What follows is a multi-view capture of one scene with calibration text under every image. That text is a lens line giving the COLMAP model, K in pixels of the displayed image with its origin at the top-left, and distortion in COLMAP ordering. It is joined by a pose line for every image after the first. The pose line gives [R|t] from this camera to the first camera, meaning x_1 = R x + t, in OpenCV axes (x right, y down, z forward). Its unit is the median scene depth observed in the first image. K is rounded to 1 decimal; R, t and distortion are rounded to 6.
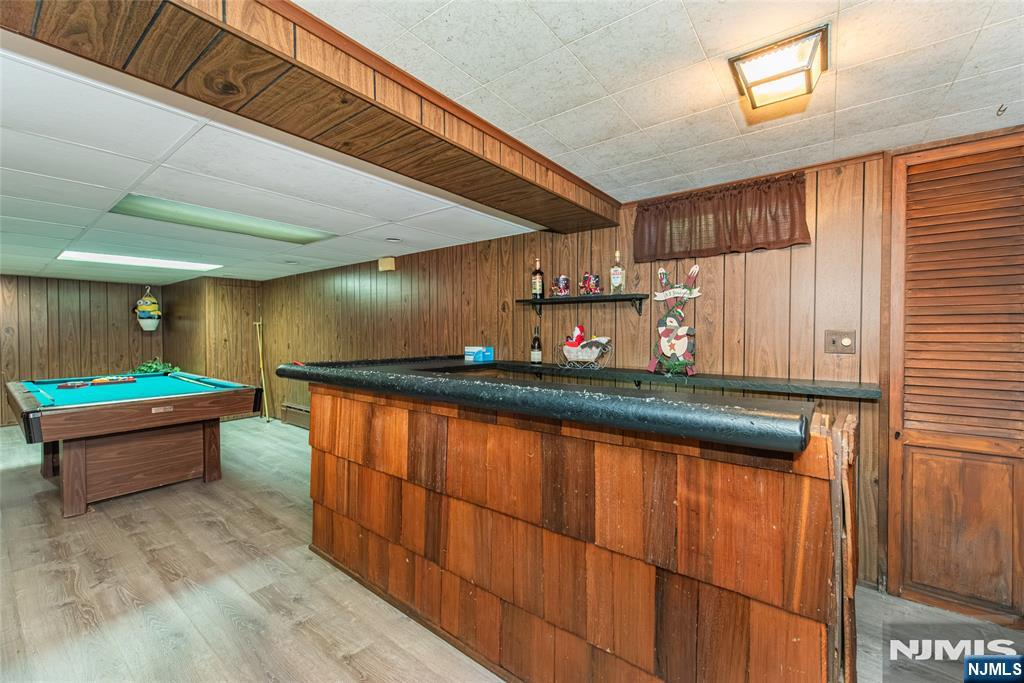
lens RADIAL K [[417.7, 0, 510.8], [0, 417.7, 333.0], [0, 0, 1]] dist [-0.001121, -0.000144]
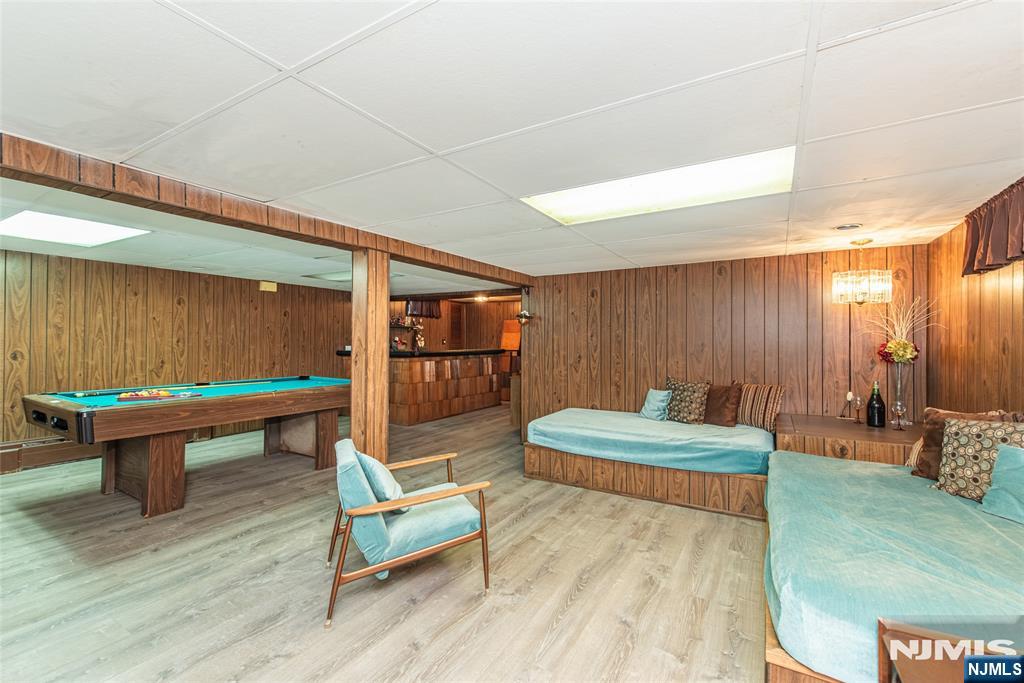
lens RADIAL K [[436.9, 0, 512.0], [0, 436.9, 341.5], [0, 0, 1]] dist [0.000048, 0.000000]
pose [[-0.108873, 0.007456, 0.994028, -3.111182], [0.004599, 0.999965, -0.006997, 0.043168], [-0.994045, 0.003810, -0.108903, 0.675074]]
